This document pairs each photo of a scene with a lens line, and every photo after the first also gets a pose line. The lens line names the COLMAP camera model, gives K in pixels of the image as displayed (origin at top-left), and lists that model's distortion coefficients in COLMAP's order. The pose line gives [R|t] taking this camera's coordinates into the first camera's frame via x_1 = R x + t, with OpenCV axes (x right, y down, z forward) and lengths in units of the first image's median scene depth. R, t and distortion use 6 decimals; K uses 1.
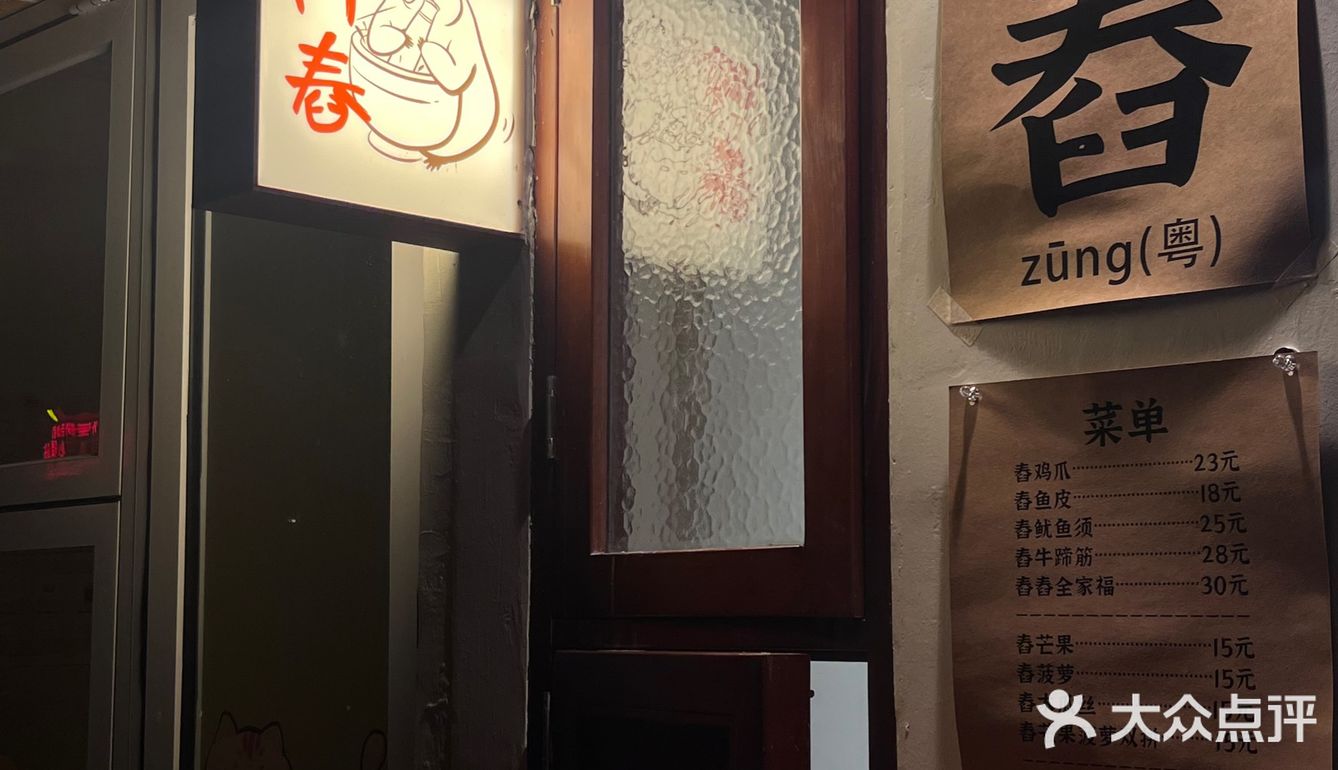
lens RADIAL K [[1871.8, 0, 674.7], [0, 1871.8, 370.8], [0, 0, 1]] dist [0.091143, 0.000000]
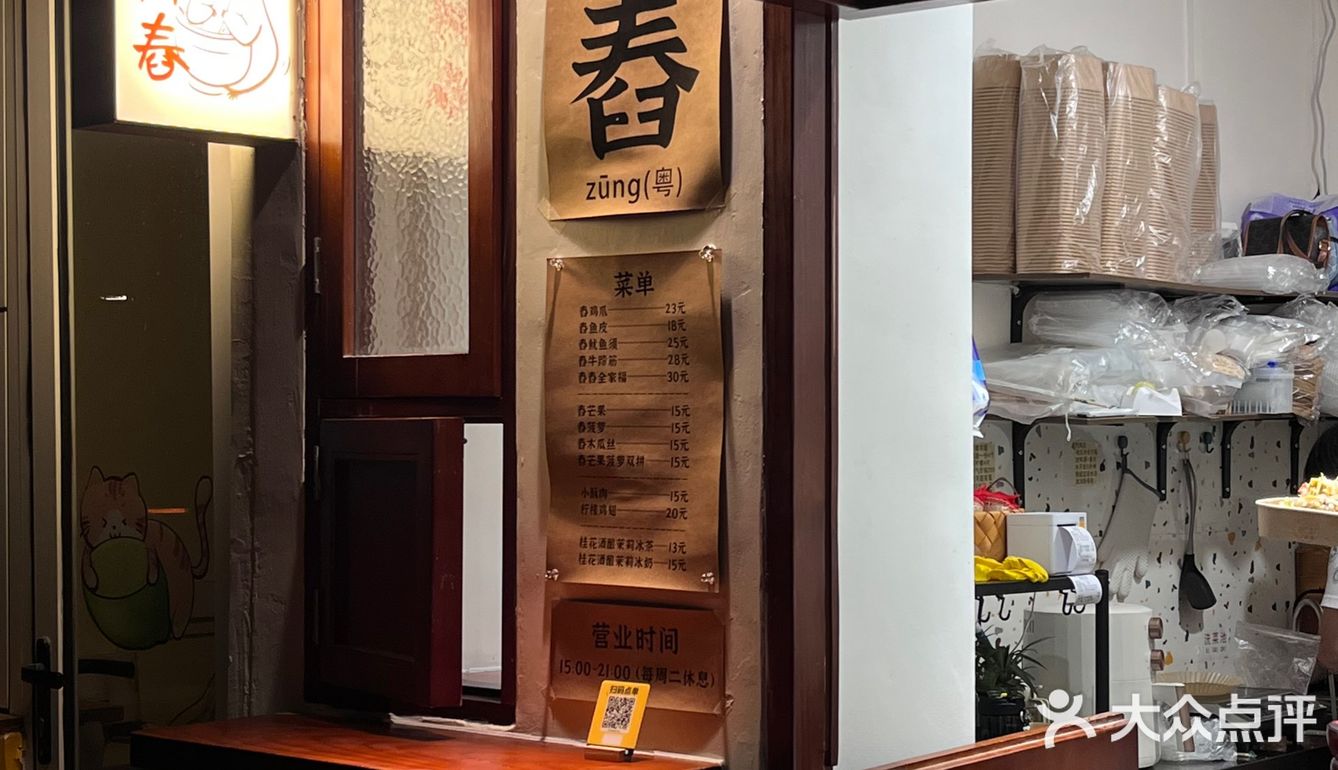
lens RADIAL K [[2297.9, 0, 665.8], [0, 2297.9, 394.9], [0, 0, 1]] dist [0.126221, 0.000000]
pose [[0.999300, -0.001643, 0.037376, 0.170261], [-0.003040, 0.992165, 0.124897, -0.122857], [-0.037288, -0.124923, 0.991465, -1.010411]]
